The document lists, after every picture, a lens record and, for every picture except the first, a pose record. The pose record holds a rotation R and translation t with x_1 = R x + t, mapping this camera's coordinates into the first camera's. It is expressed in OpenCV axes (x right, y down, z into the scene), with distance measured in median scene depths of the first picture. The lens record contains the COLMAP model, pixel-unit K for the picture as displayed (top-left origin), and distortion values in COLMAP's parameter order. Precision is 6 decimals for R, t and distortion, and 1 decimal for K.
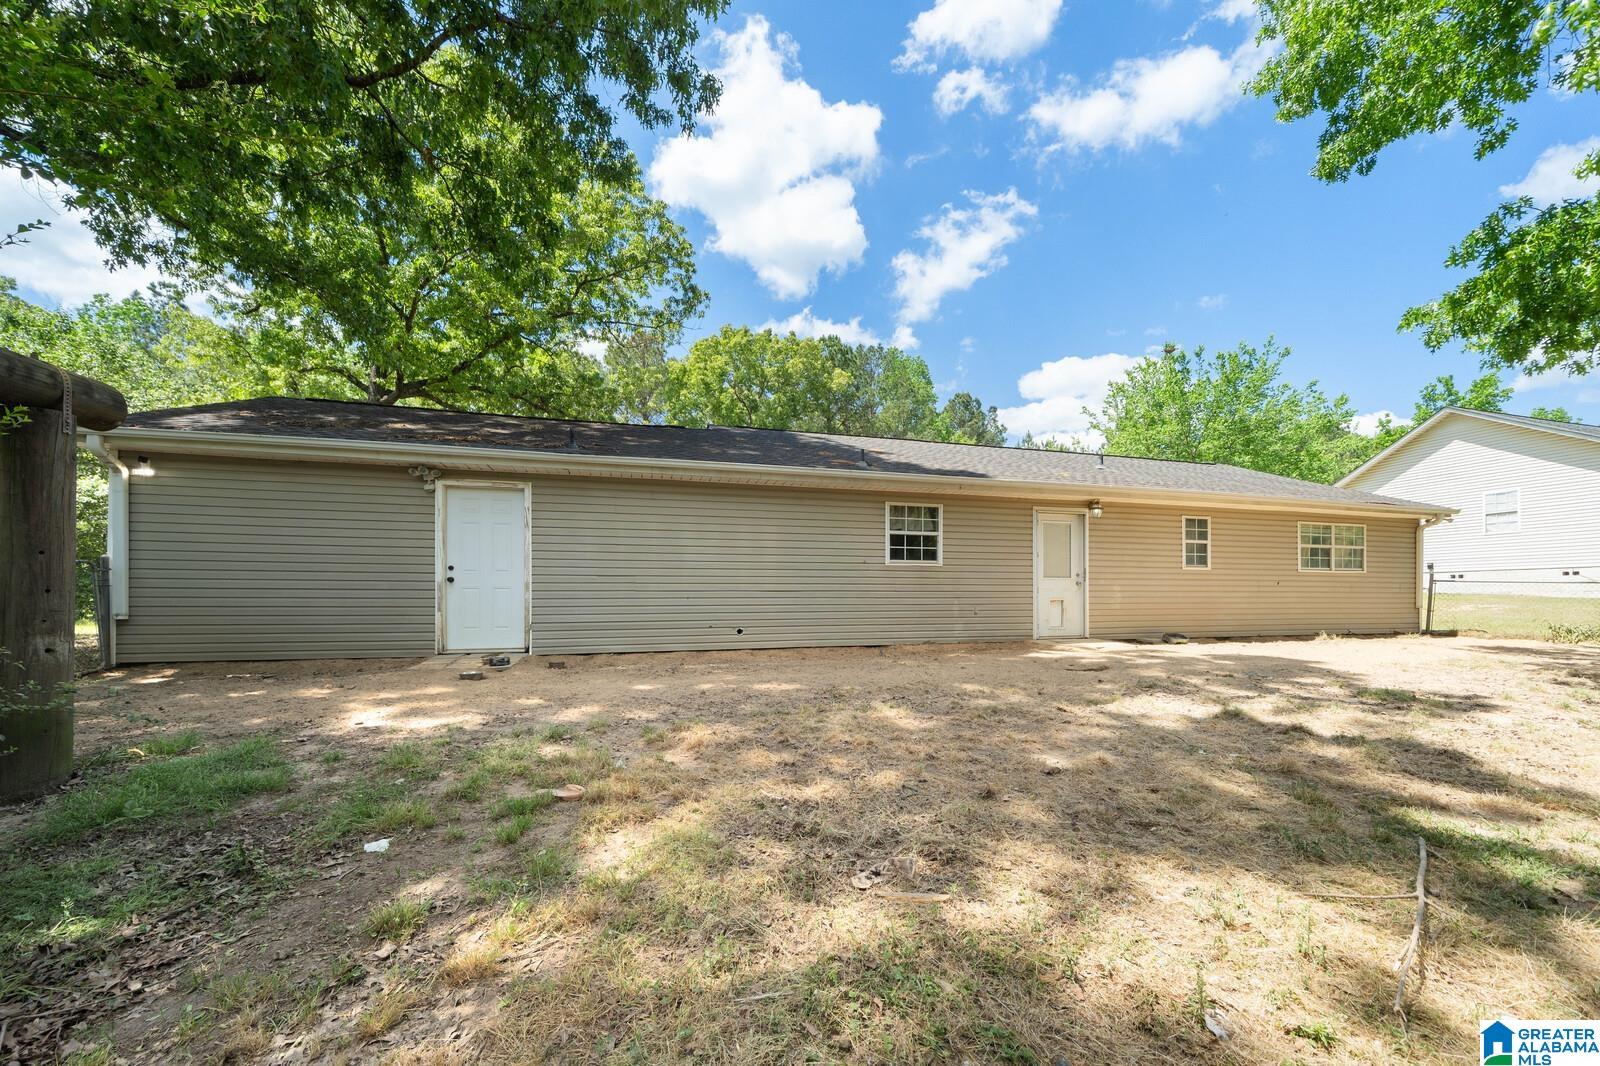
lens RADIAL K [[536.9, 0, 800.0], [0, 536.9, 533.0], [0, 0, 1]] dist [-0.001269, -0.000062]
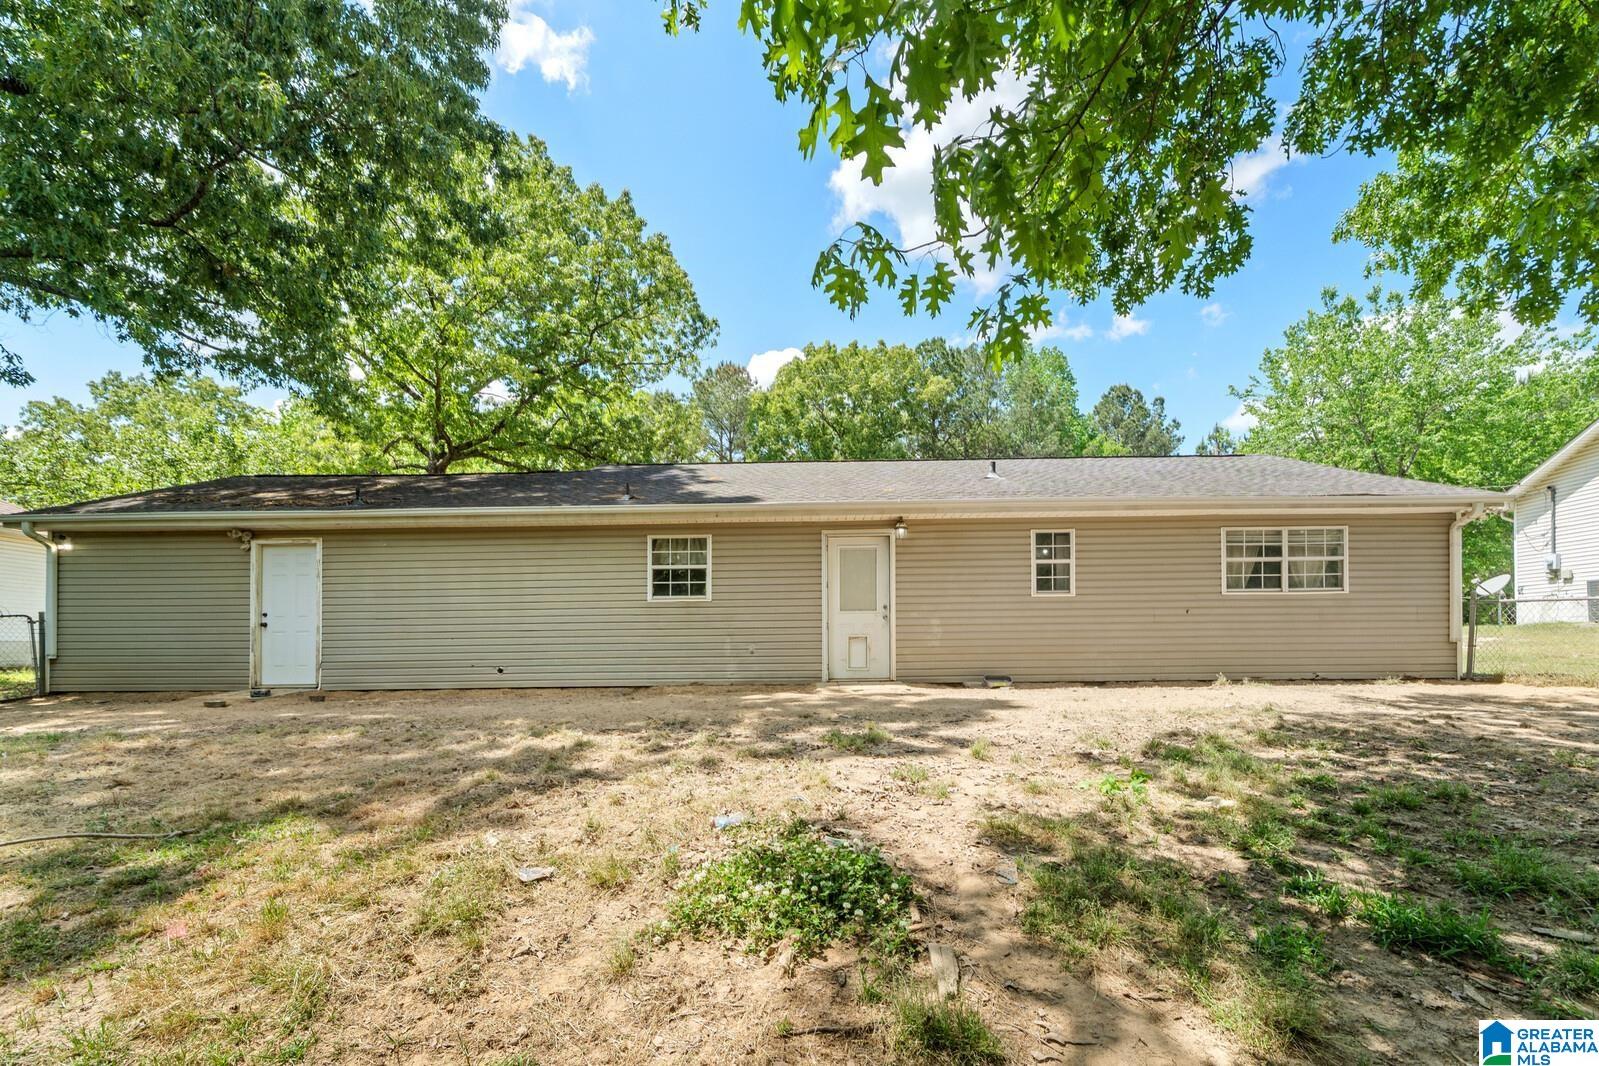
lens RADIAL K [[596.5, 0, 801.5], [0, 596.5, 574.4], [0, 0, 1]] dist [-0.004722, 0.000012]
pose [[0.964179, -0.040060, -0.262211, 0.685352], [0.042094, 0.999111, 0.002142, 0.019934], [0.261892, -0.013103, 0.965008, 0.050826]]
